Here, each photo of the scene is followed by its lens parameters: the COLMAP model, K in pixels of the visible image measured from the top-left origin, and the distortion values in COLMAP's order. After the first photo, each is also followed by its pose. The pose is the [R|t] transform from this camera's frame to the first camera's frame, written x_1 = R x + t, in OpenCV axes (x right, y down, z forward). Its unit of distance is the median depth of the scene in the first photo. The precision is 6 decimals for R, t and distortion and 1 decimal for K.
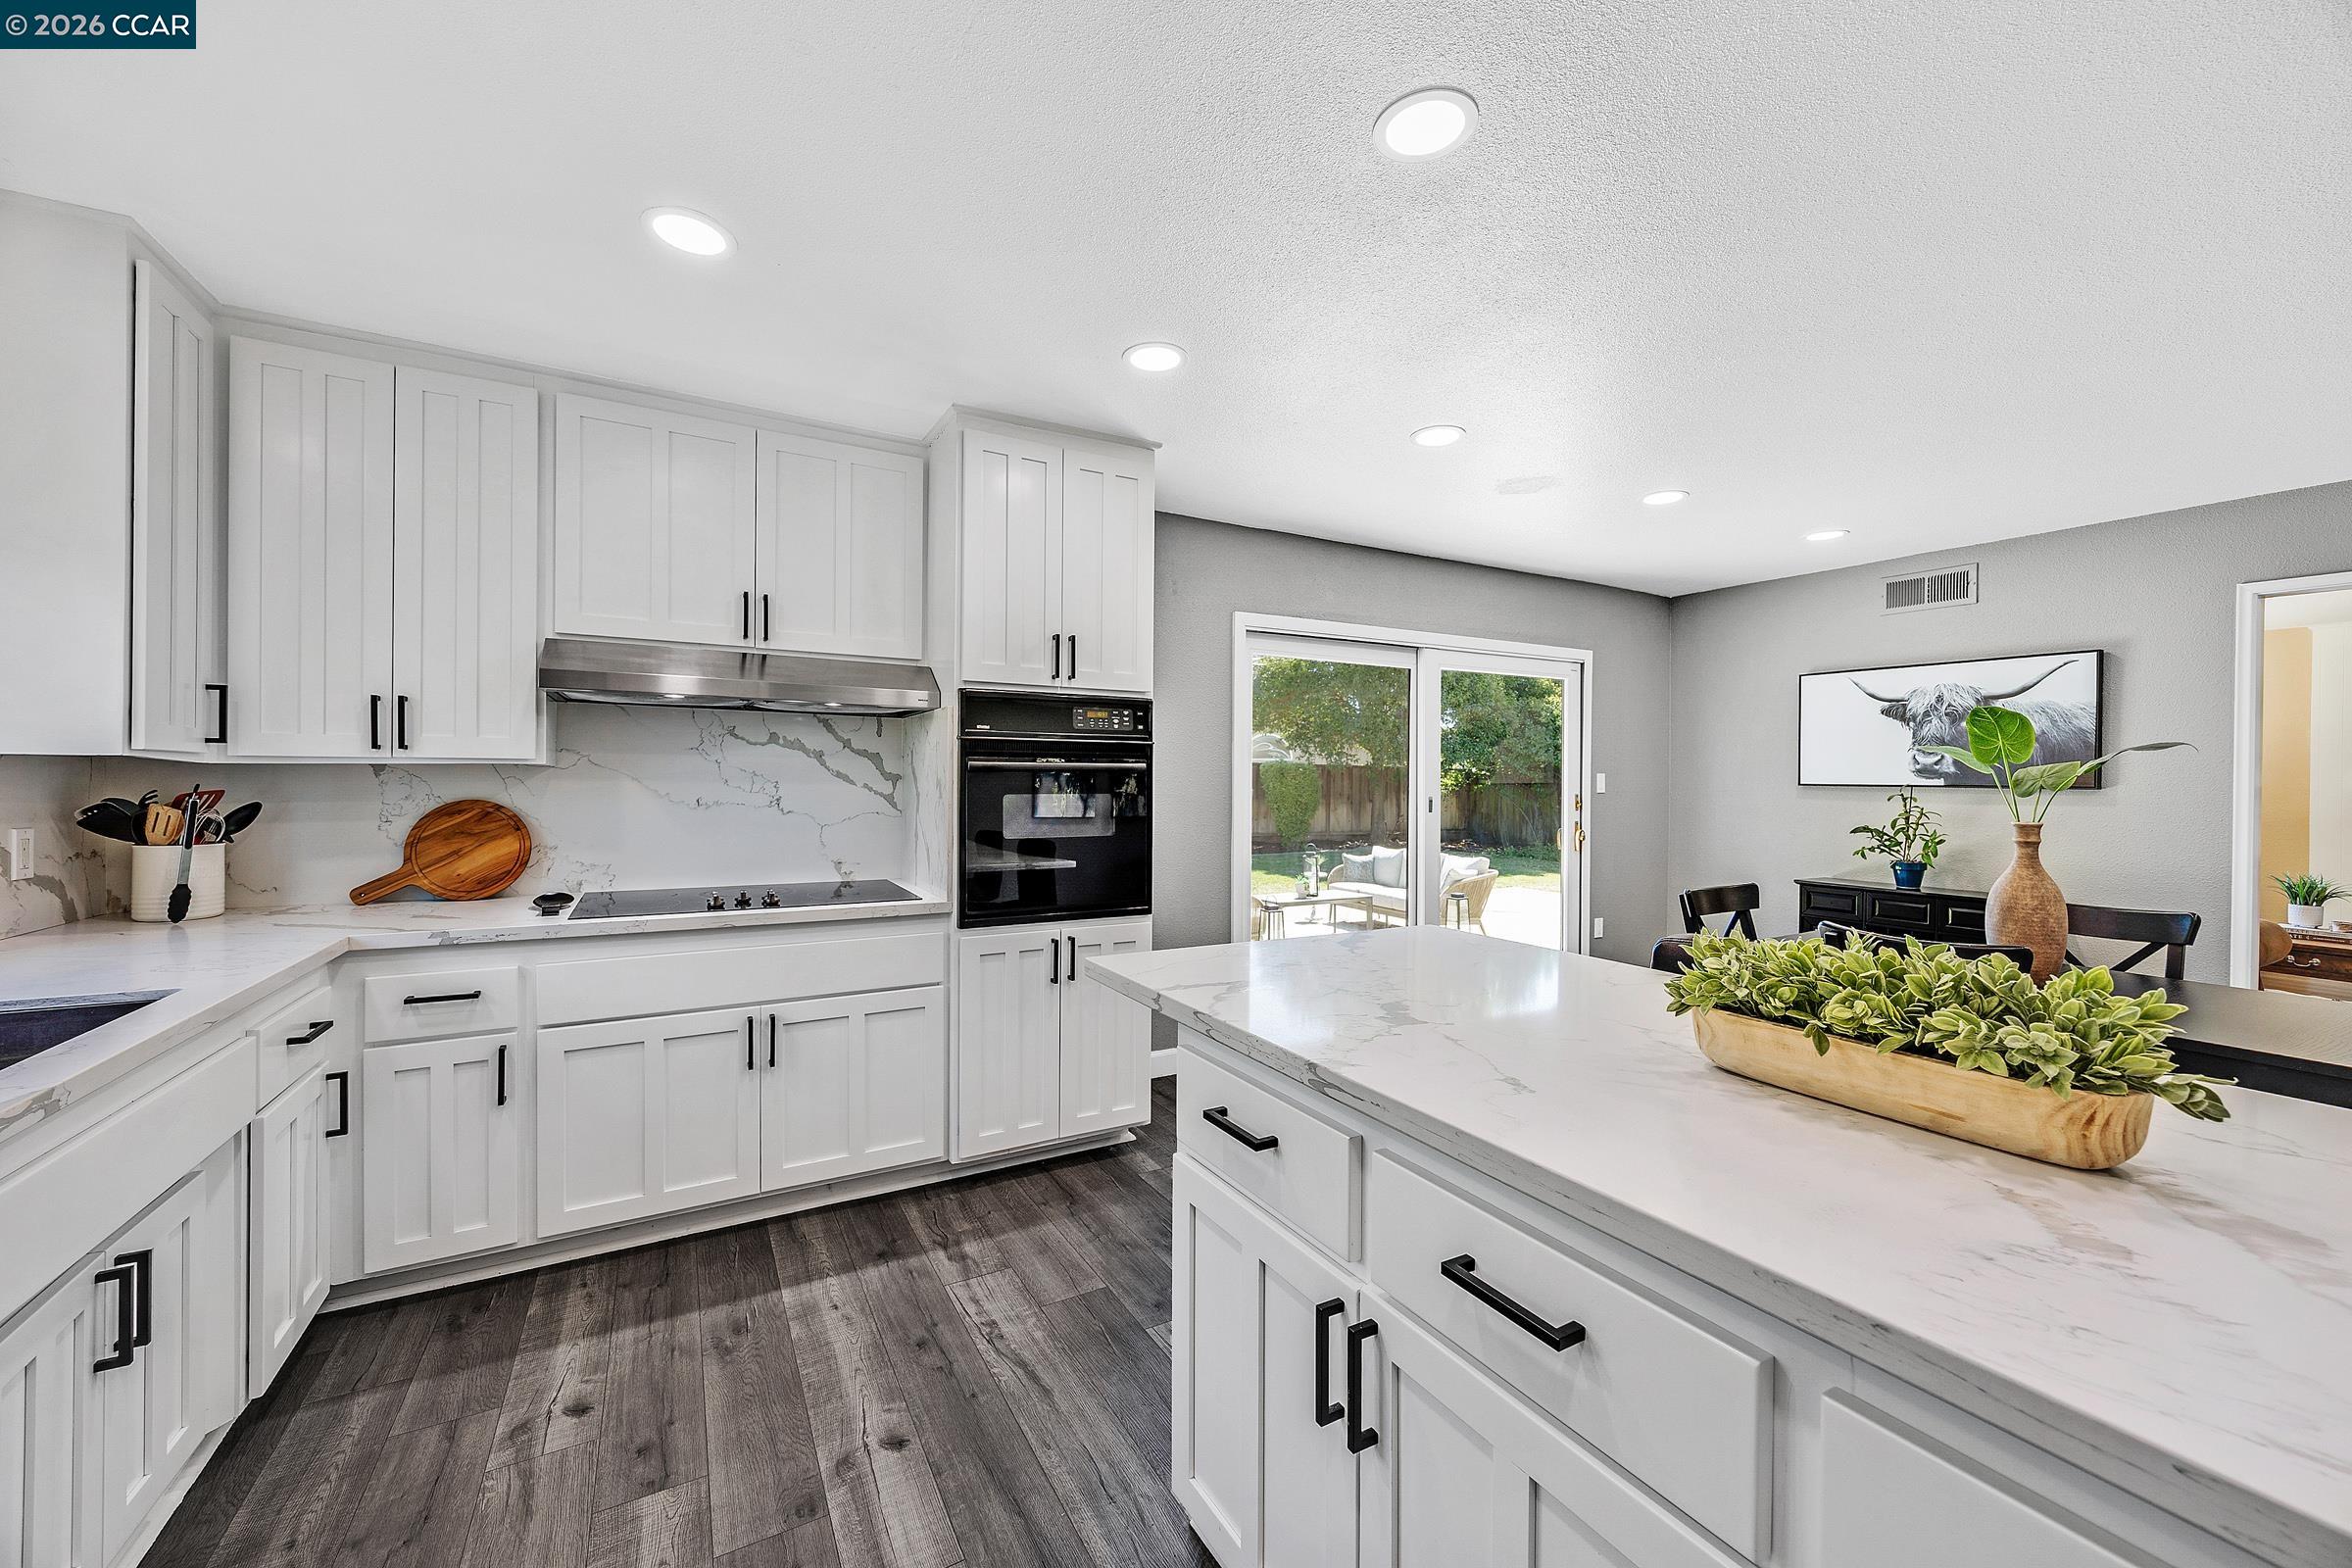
lens RADIAL K [[892.4, 0, 1176.0], [0, 892.4, 784.0], [0, 0, 1]] dist [-0.015313, -0.000031]
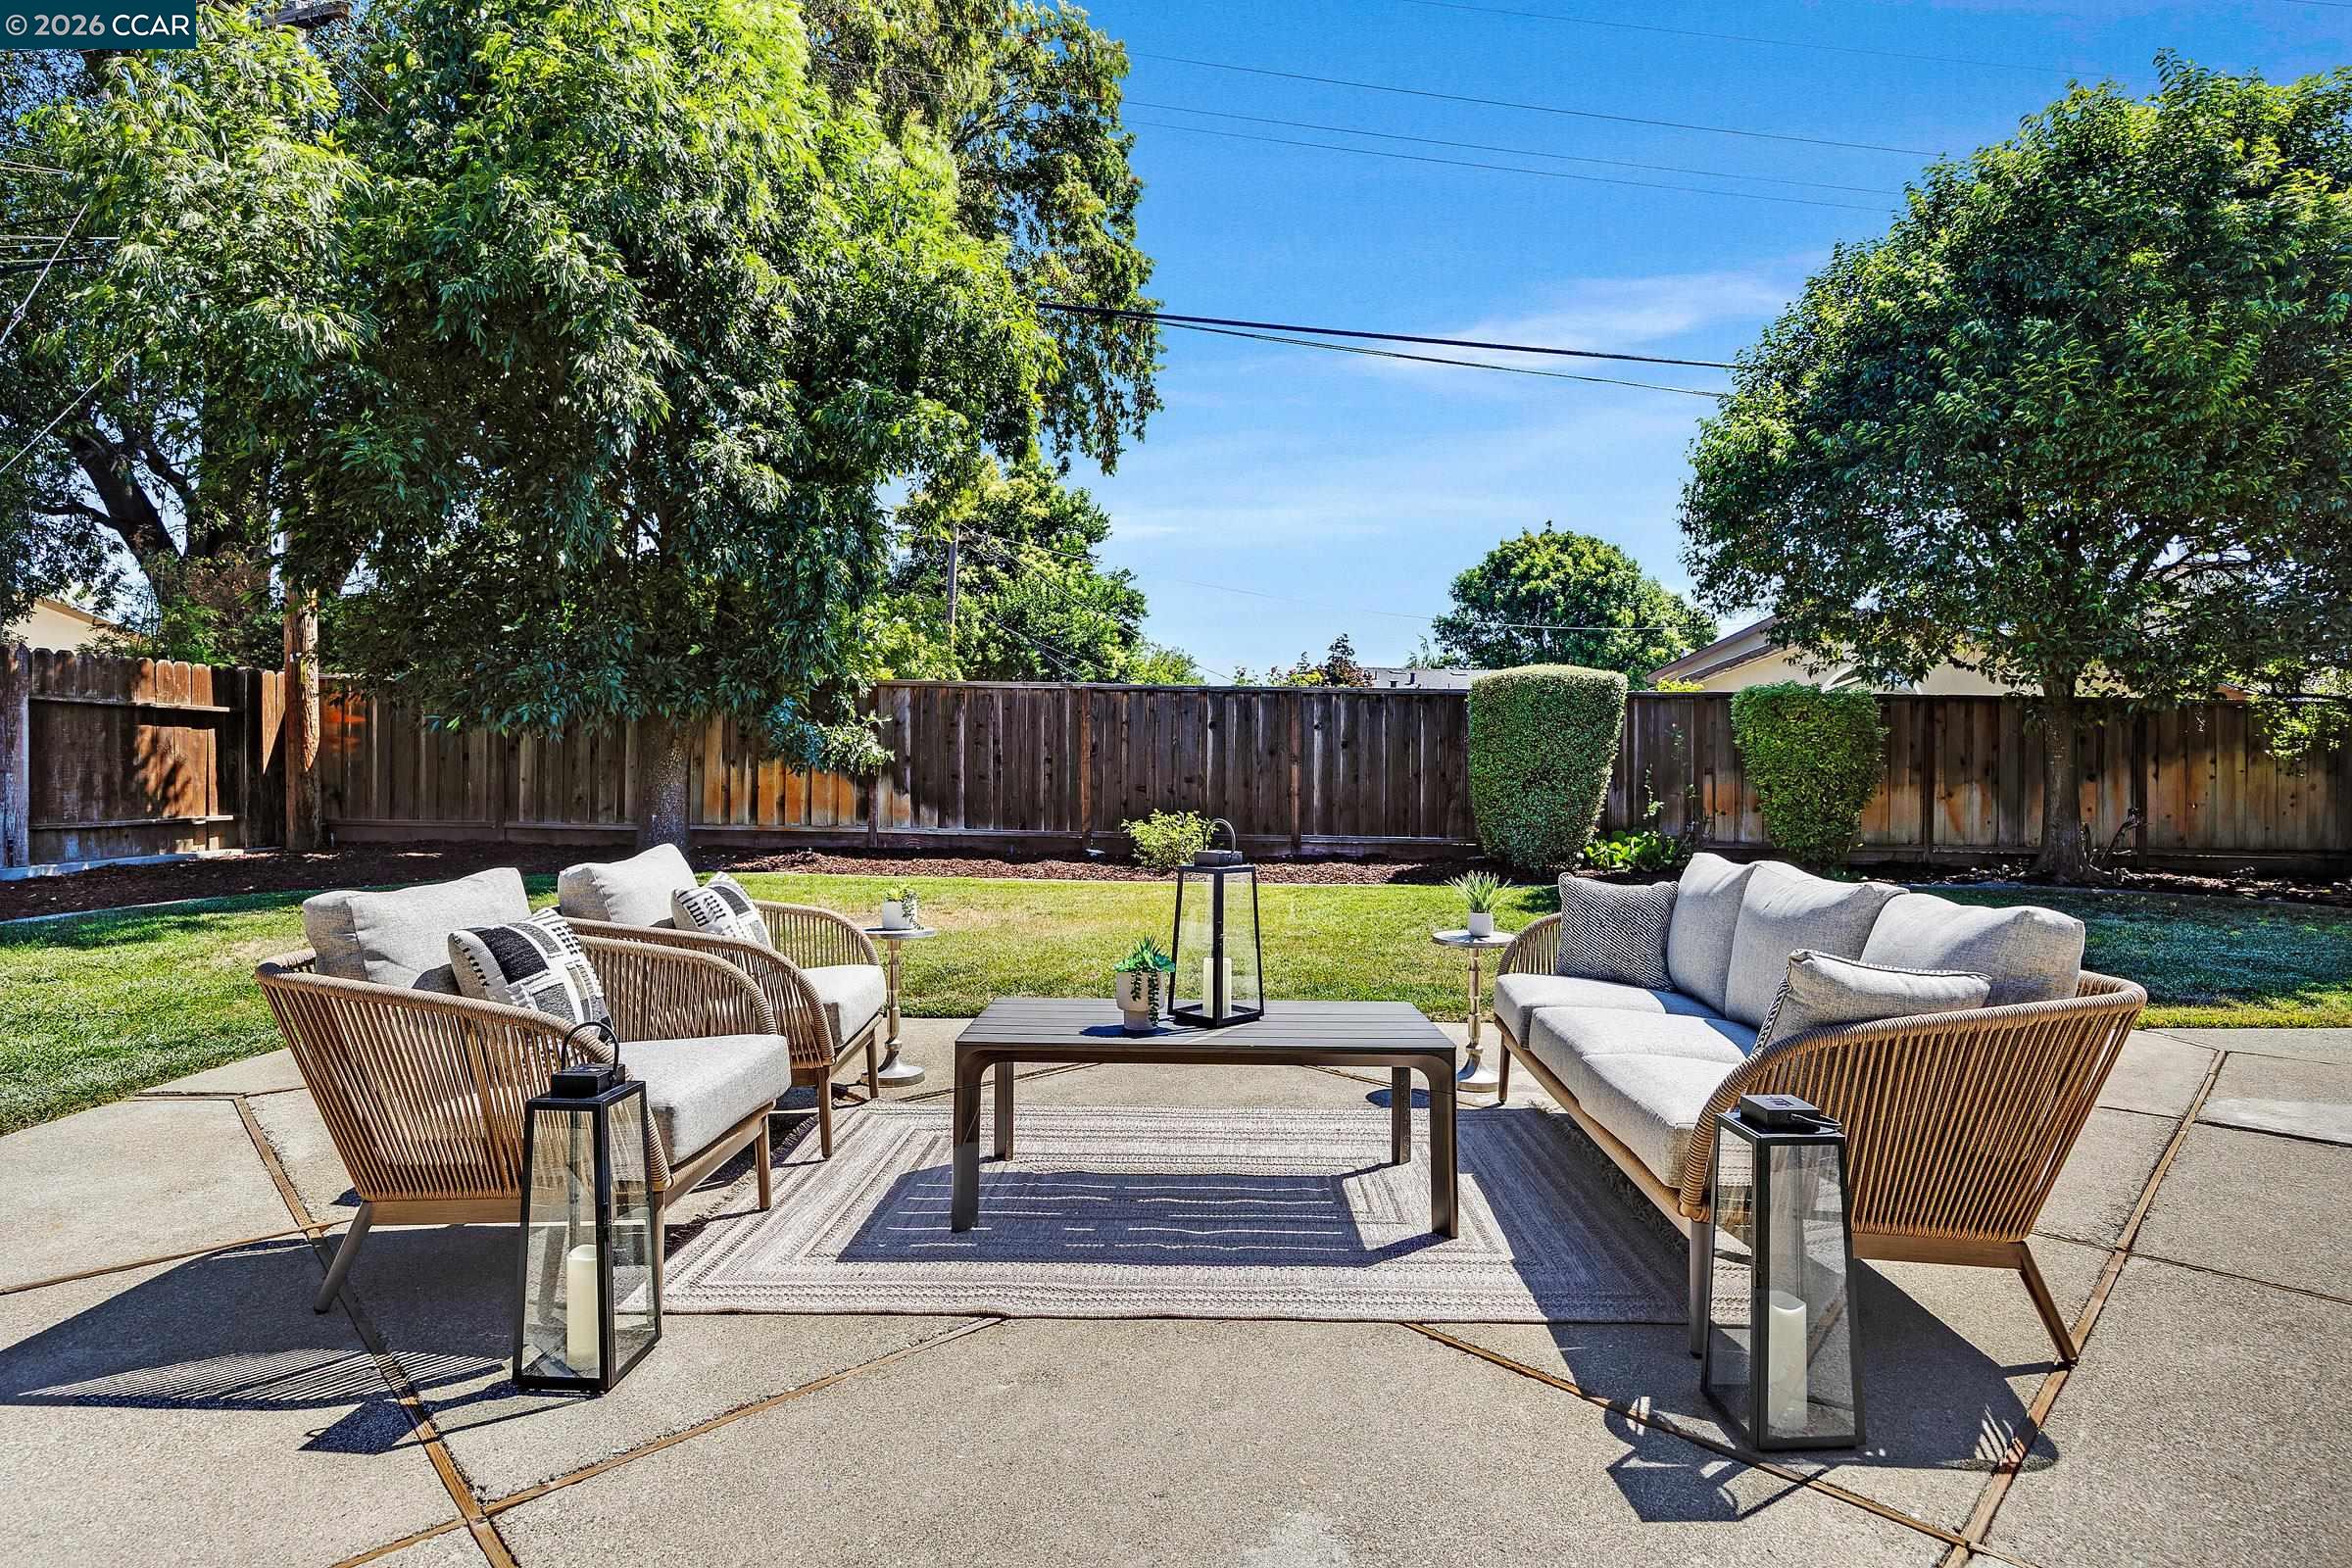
lens RADIAL K [[1161.0, 0, 1176.0], [0, 1161.0, 784.0], [0, 0, 1]] dist [-0.025062, 0.000591]
pose [[0.863277, -0.000442, -0.504730, 0.622557], [-0.000417, 0.999999, -0.001590, 0.111975], [0.504730, 0.001583, 0.863276, 1.390477]]
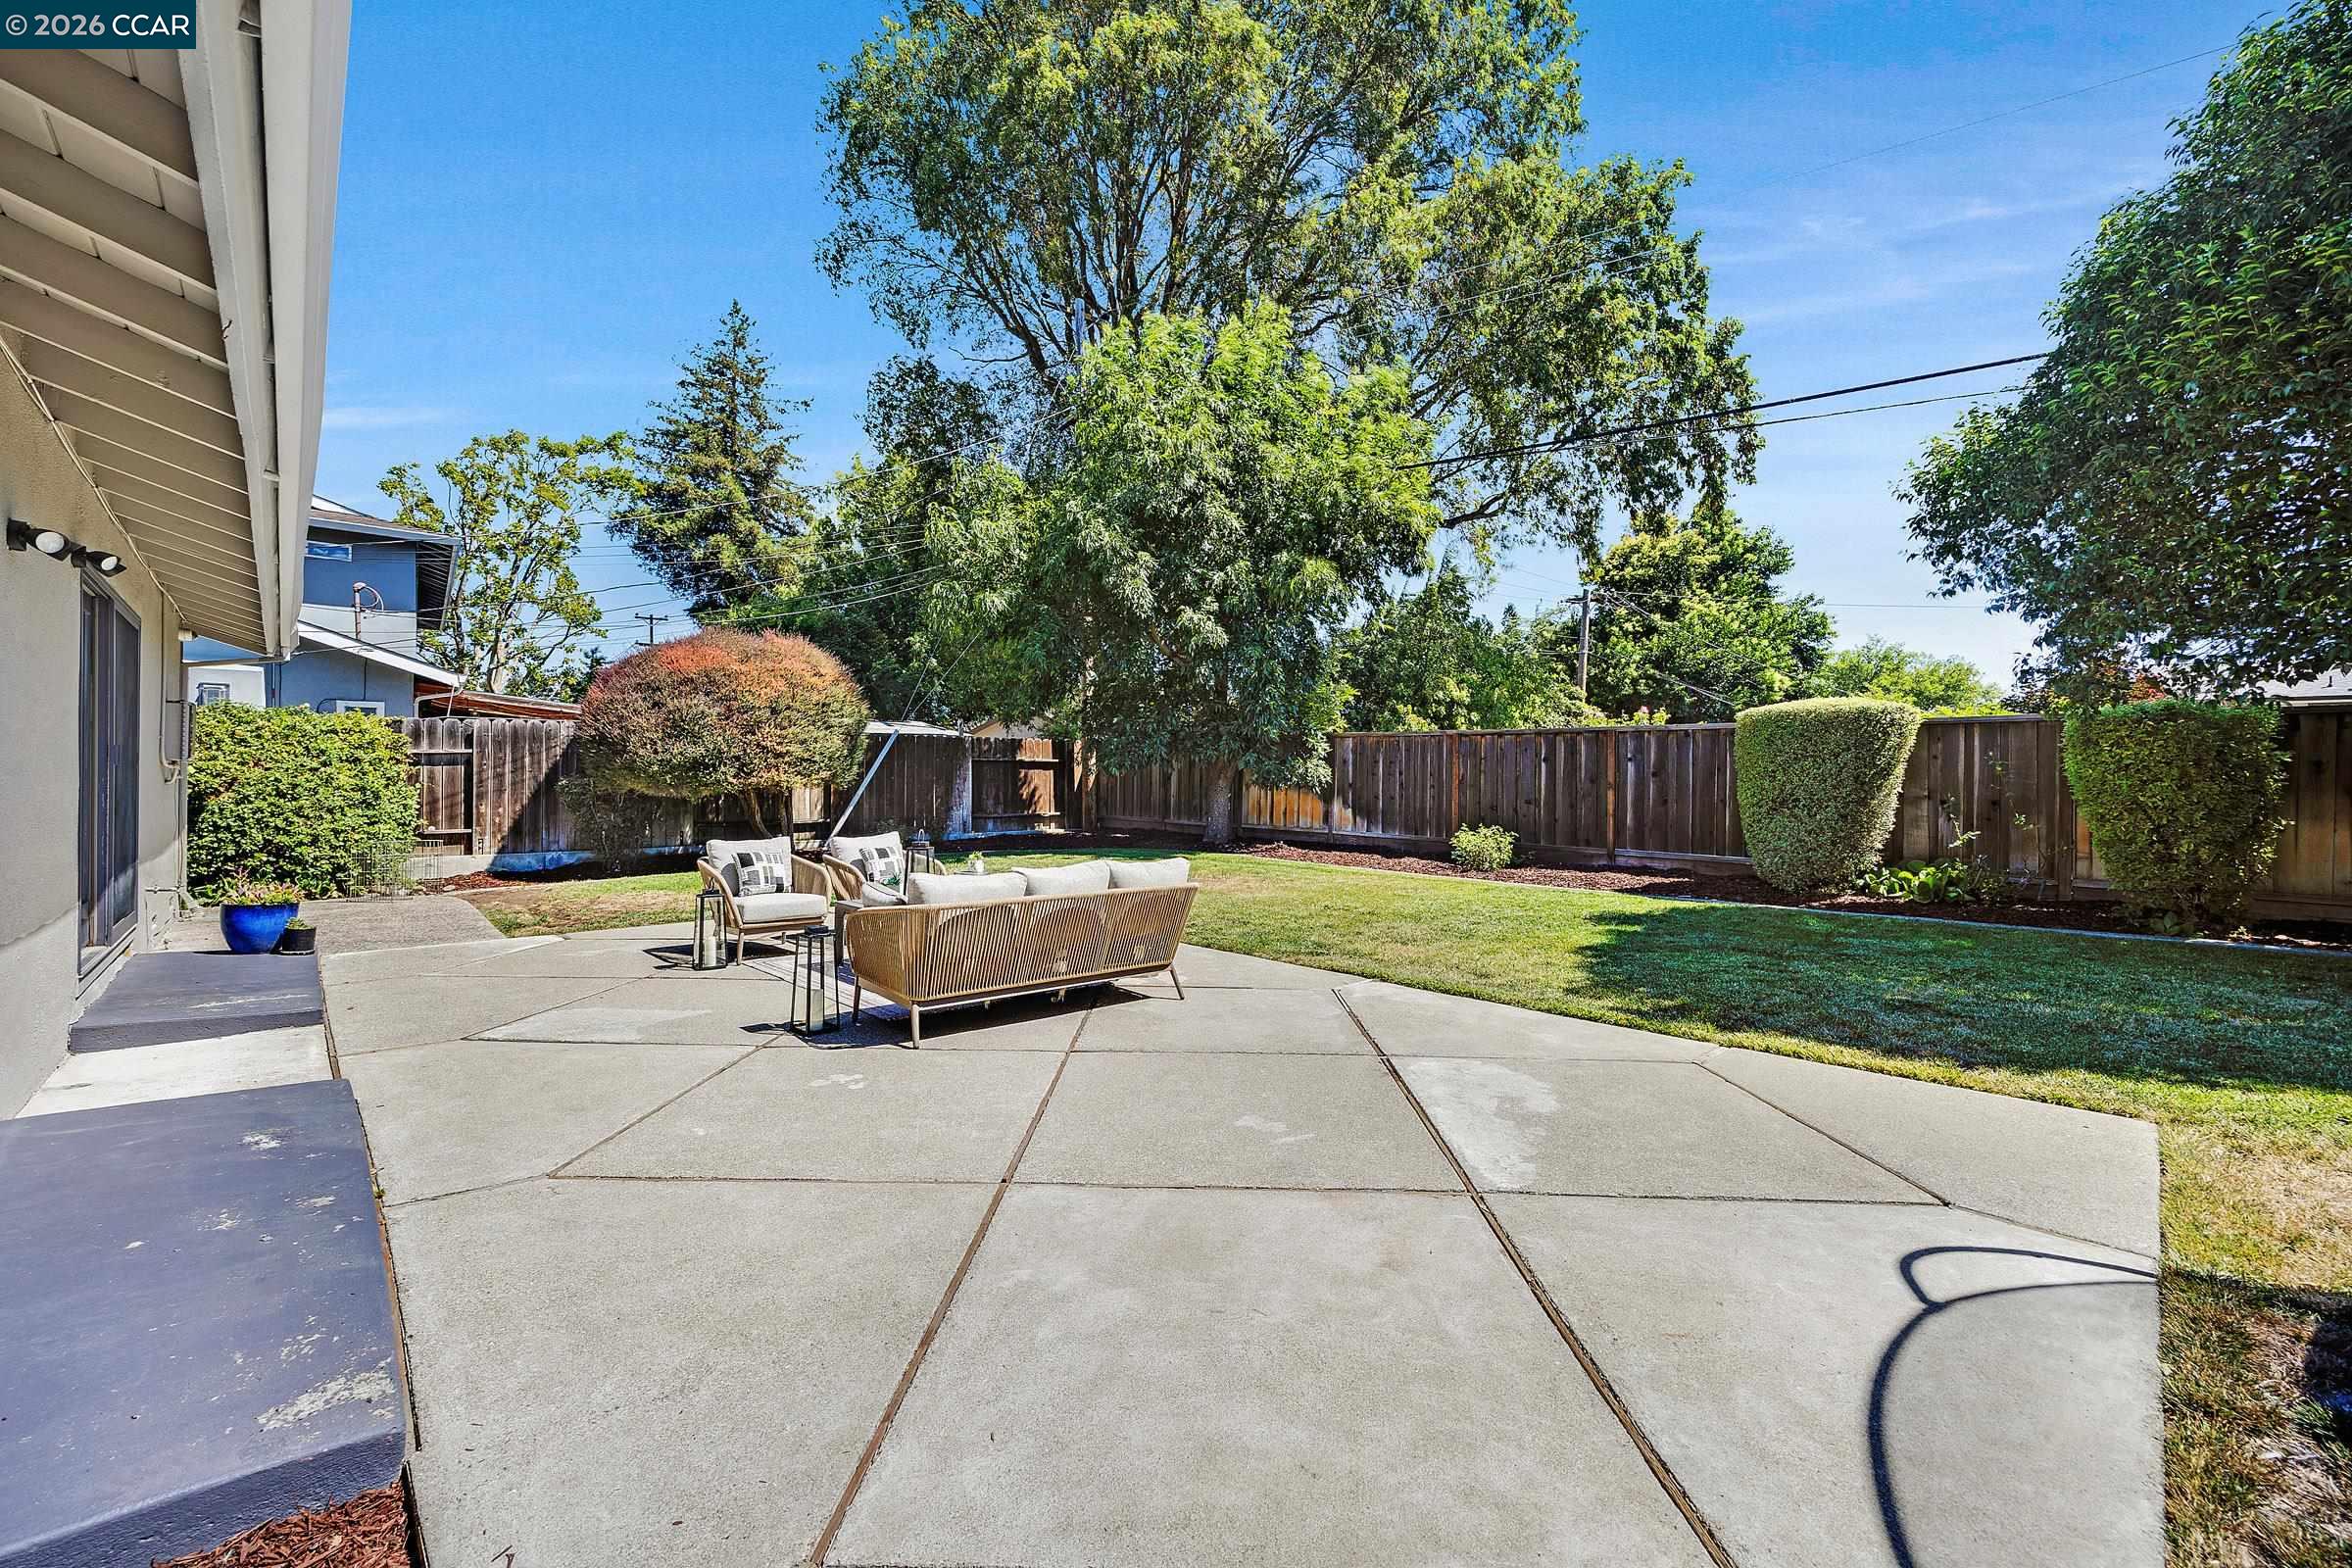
lens RADIAL K [[934.2, 0, 1176.0], [0, 934.2, 784.0], [0, 0, 1]] dist [0.000351, 0.000113]
pose [[0.229895, -0.004142, -0.973207, 1.742779], [-0.009033, 0.999939, -0.006390, 0.073363], [0.973174, 0.010260, 0.229844, 2.028220]]
